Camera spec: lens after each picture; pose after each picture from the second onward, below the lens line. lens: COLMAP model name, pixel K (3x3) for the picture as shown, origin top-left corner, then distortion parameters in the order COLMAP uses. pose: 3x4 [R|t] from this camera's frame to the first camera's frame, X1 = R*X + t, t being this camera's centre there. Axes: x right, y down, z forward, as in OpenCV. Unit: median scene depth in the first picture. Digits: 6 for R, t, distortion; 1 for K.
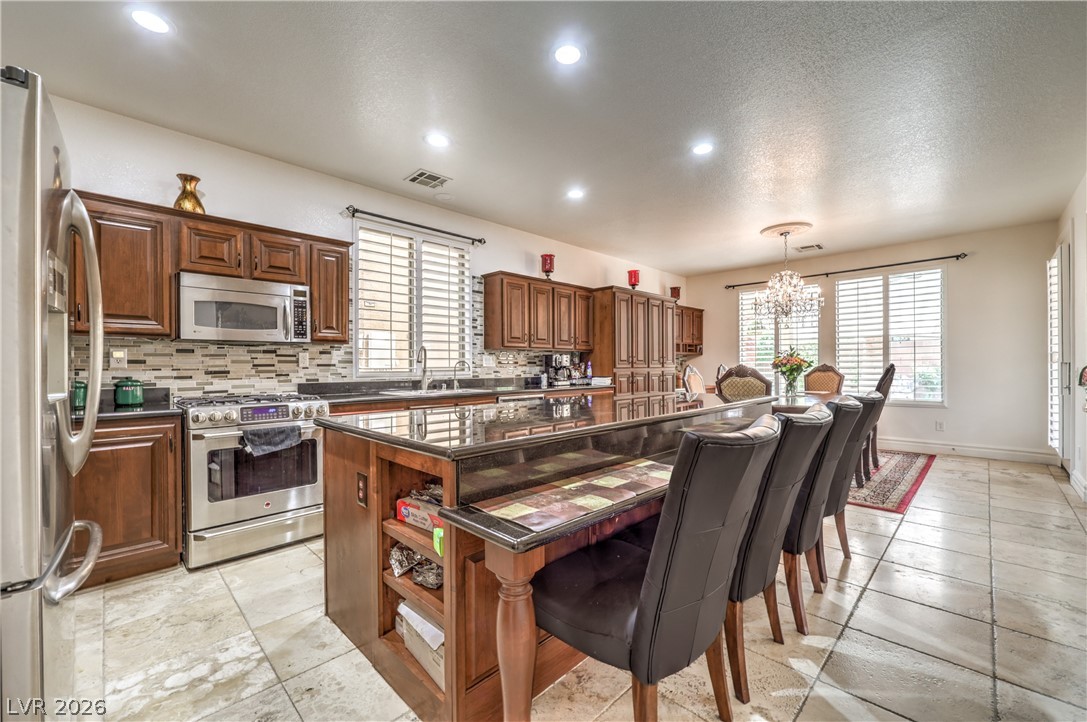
lens RADIAL K [[441.1, 0, 547.3], [0, 441.1, 368.7], [0, 0, 1]] dist [-0.000476, 0.000008]
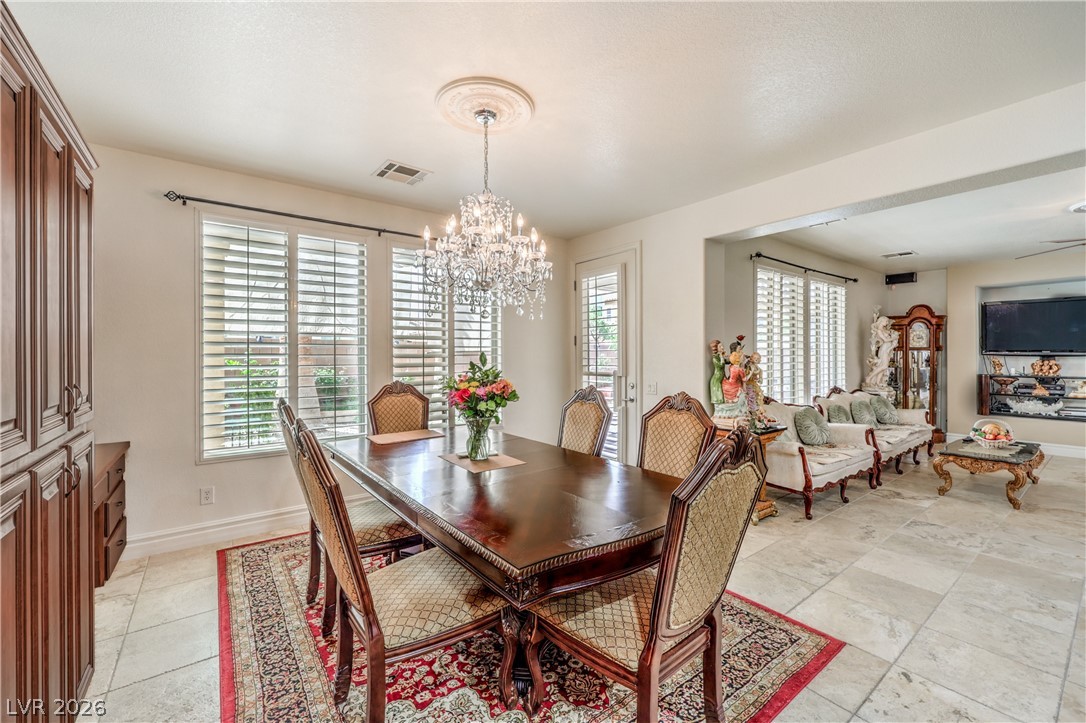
lens RADIAL K [[436.8, 0, 542.7], [0, 436.8, 356.4], [0, 0, 1]] dist [-0.001517, -0.000020]
pose [[0.147562, 0.006625, 0.989031, 0.136729], [0.004287, 0.999964, -0.007338, -0.068714], [-0.989044, 0.005323, 0.147528, 1.318846]]
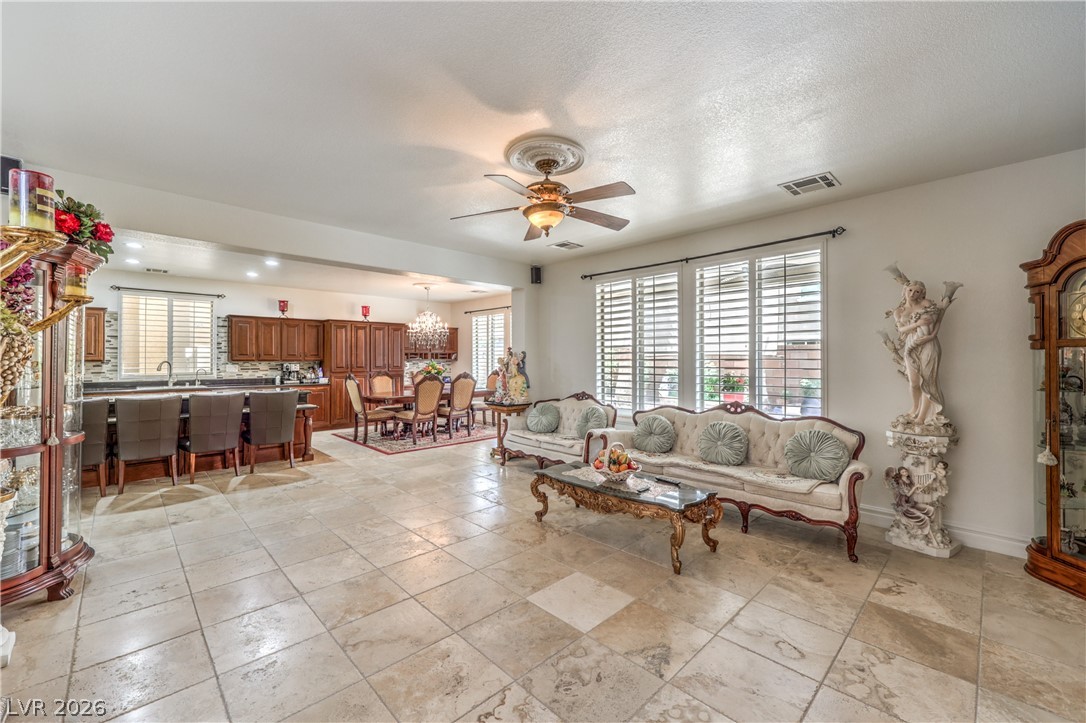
lens RADIAL K [[436.8, 0, 542.7], [0, 436.8, 356.4], [0, 0, 1]] dist [-0.001517, -0.000020]
pose [[0.999830, 0.006543, -0.017210, 1.477611], [-0.006722, 0.999923, -0.010406, -0.073740], [0.017141, 0.010520, 0.999798, -0.845577]]
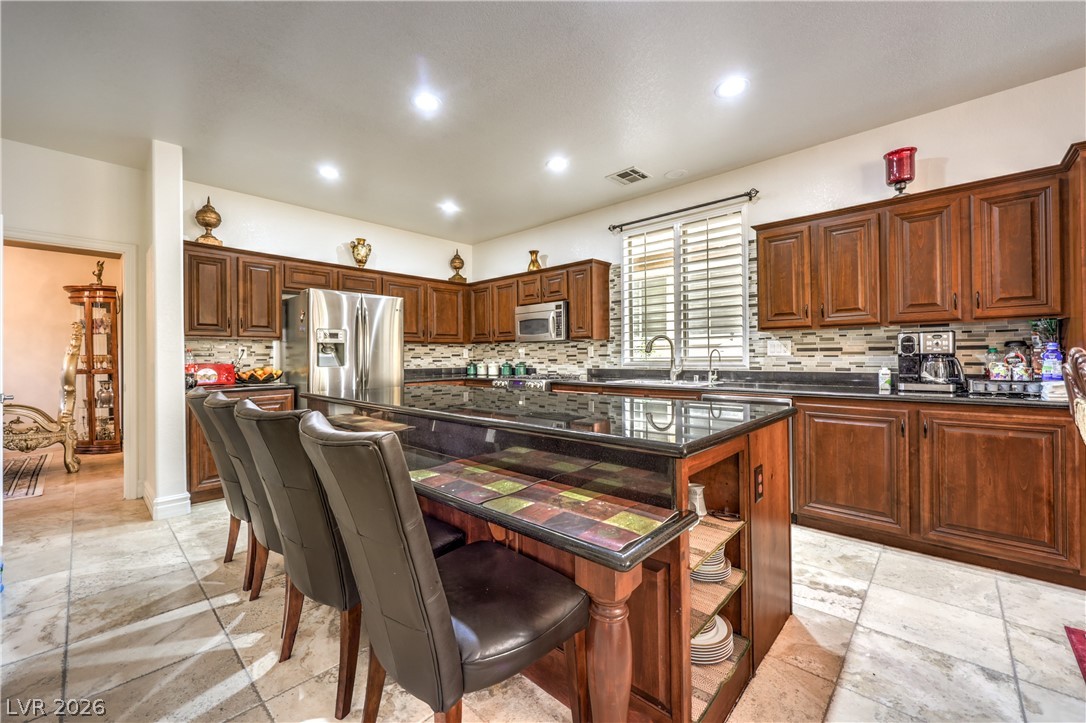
lens RADIAL K [[436.8, 0, 542.7], [0, 436.8, 356.4], [0, 0, 1]] dist [-0.001517, -0.000020]
pose [[0.029141, 0.000539, -0.999575, 0.817415], [0.002279, 0.999997, 0.000606, -0.006268], [0.999573, -0.002295, 0.029140, 0.828966]]
